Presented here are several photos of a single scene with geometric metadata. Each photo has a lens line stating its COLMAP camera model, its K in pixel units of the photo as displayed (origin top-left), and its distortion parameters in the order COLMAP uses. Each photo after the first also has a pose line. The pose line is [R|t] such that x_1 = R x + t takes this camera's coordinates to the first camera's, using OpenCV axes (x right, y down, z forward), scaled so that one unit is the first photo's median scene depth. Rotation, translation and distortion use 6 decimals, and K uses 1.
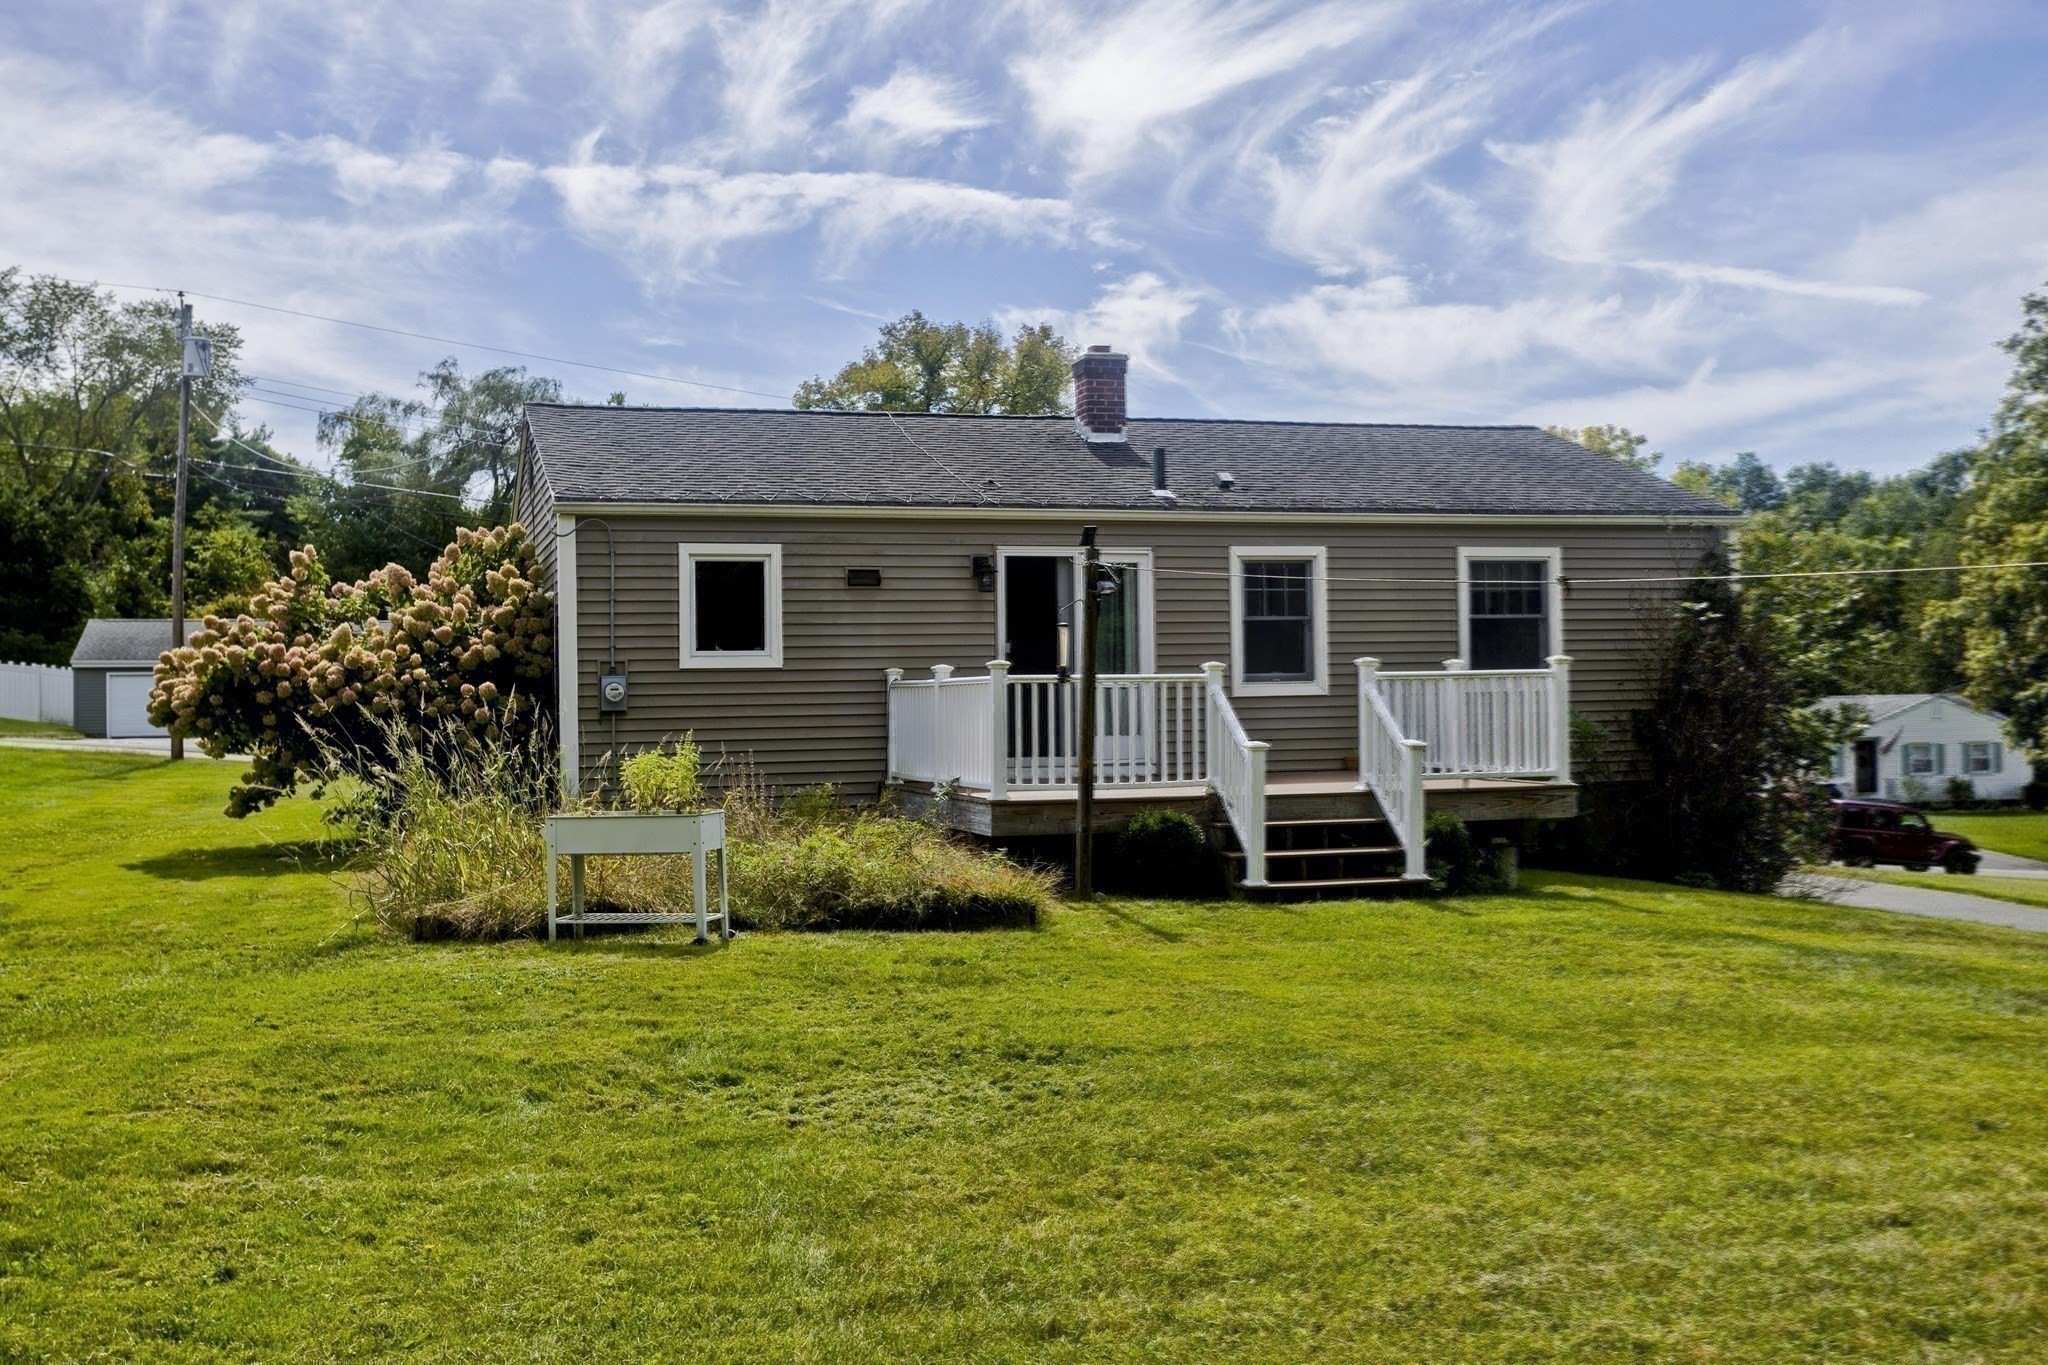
lens RADIAL K [[2230.7, 0, 1024.0], [0, 2230.7, 682.5], [0, 0, 1]] dist [0.002002, 0.007200]
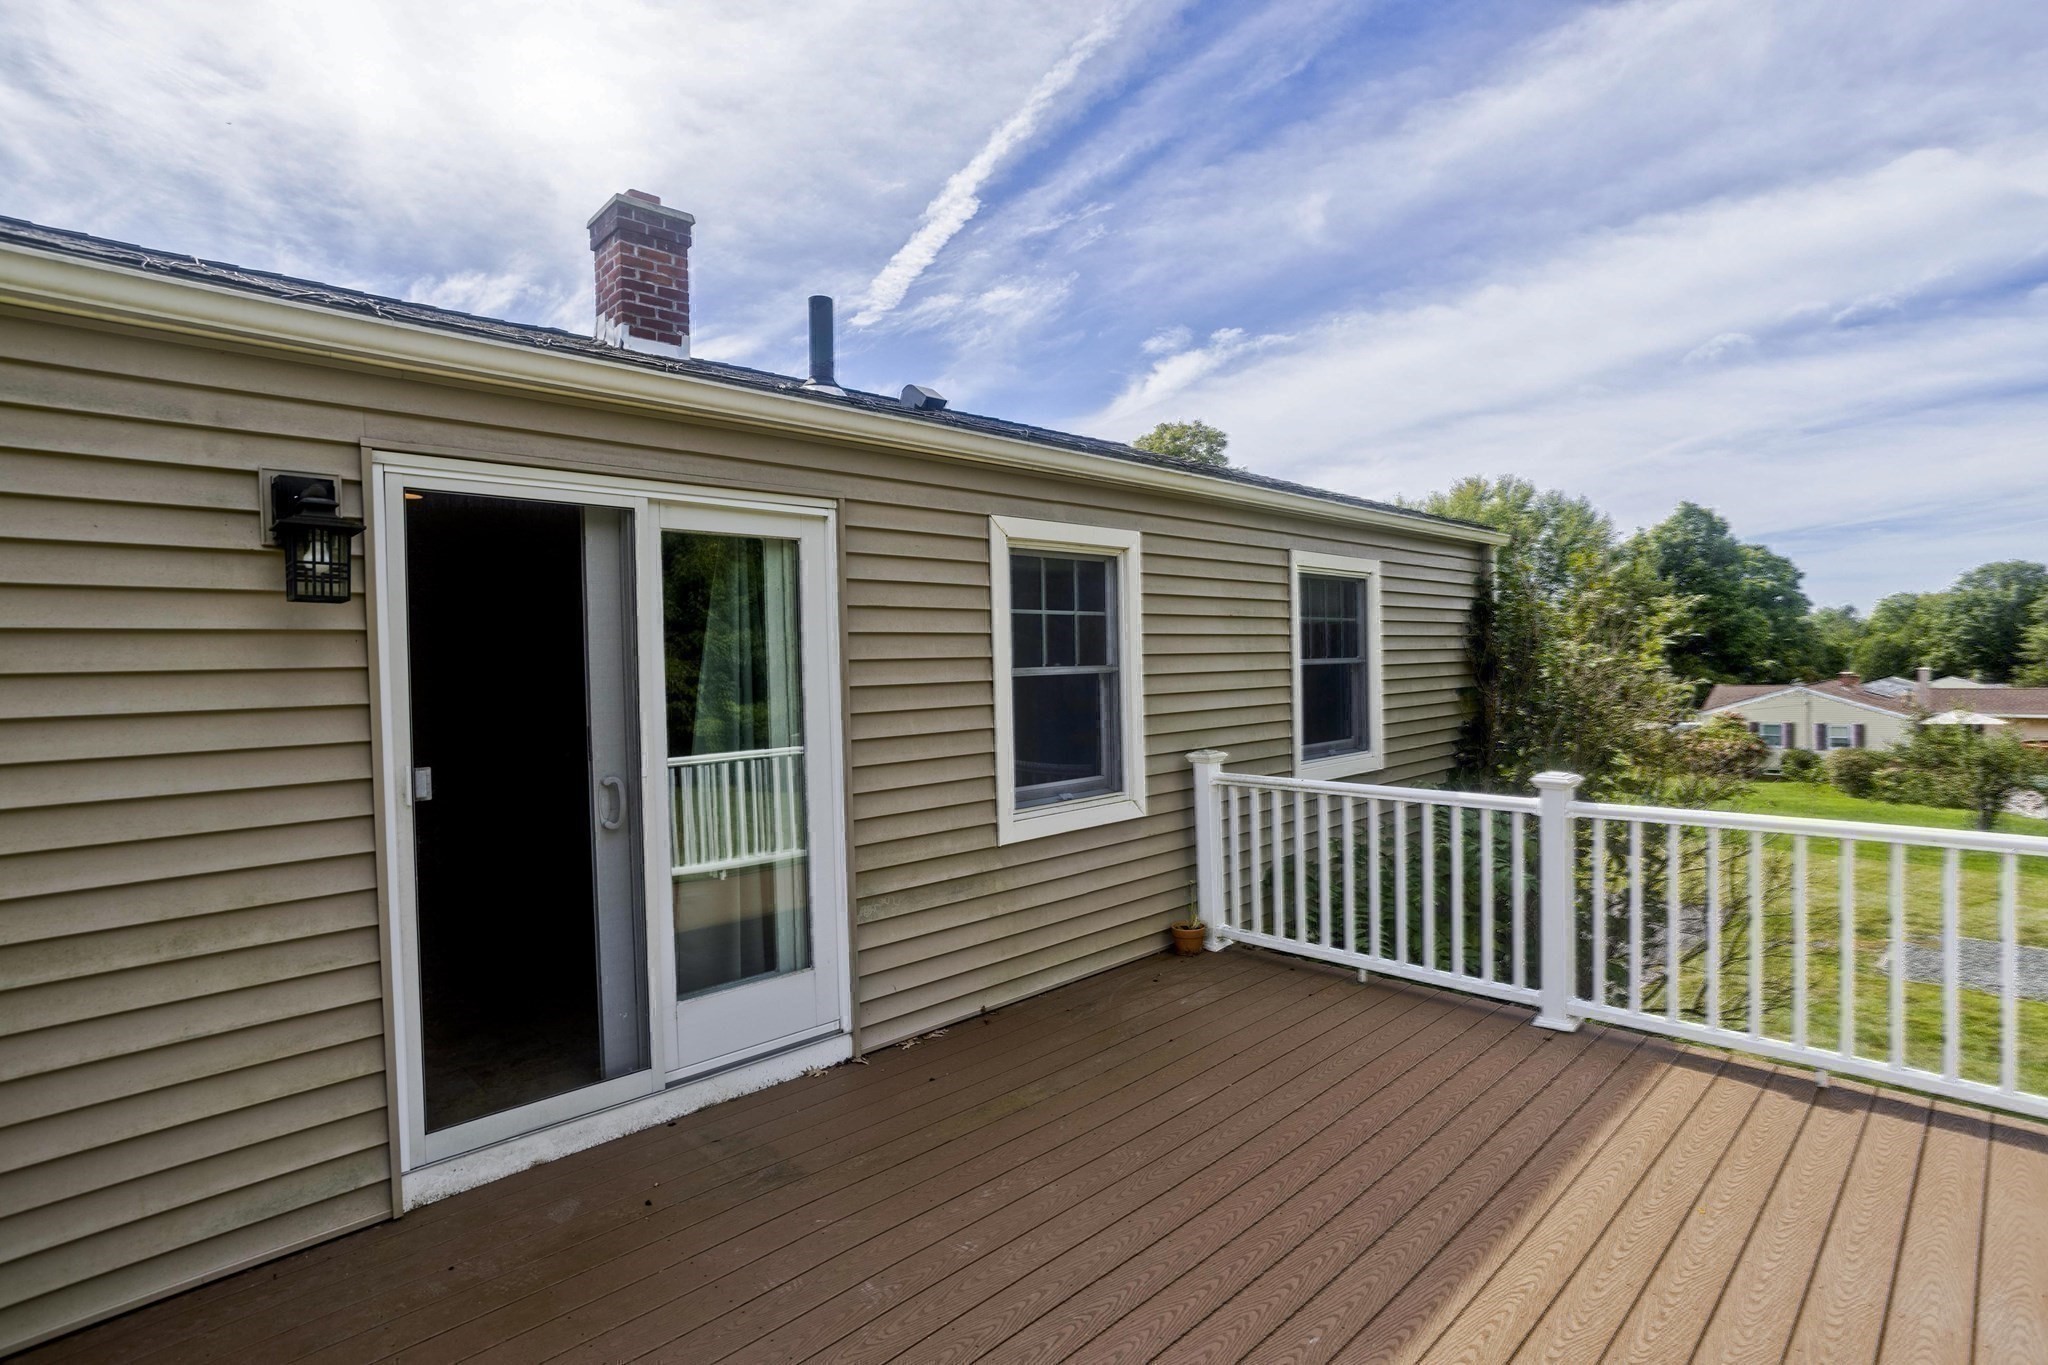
lens RADIAL K [[1010.4, 0, 1022.5], [0, 1010.4, 675.2], [0, 0, 1]] dist [-0.035956, 0.030234]
pose [[0.894568, -0.011762, 0.446777, 0.005280], [0.007313, 0.999905, 0.011681, -0.030282], [-0.446872, -0.007182, 0.894569, 0.801050]]
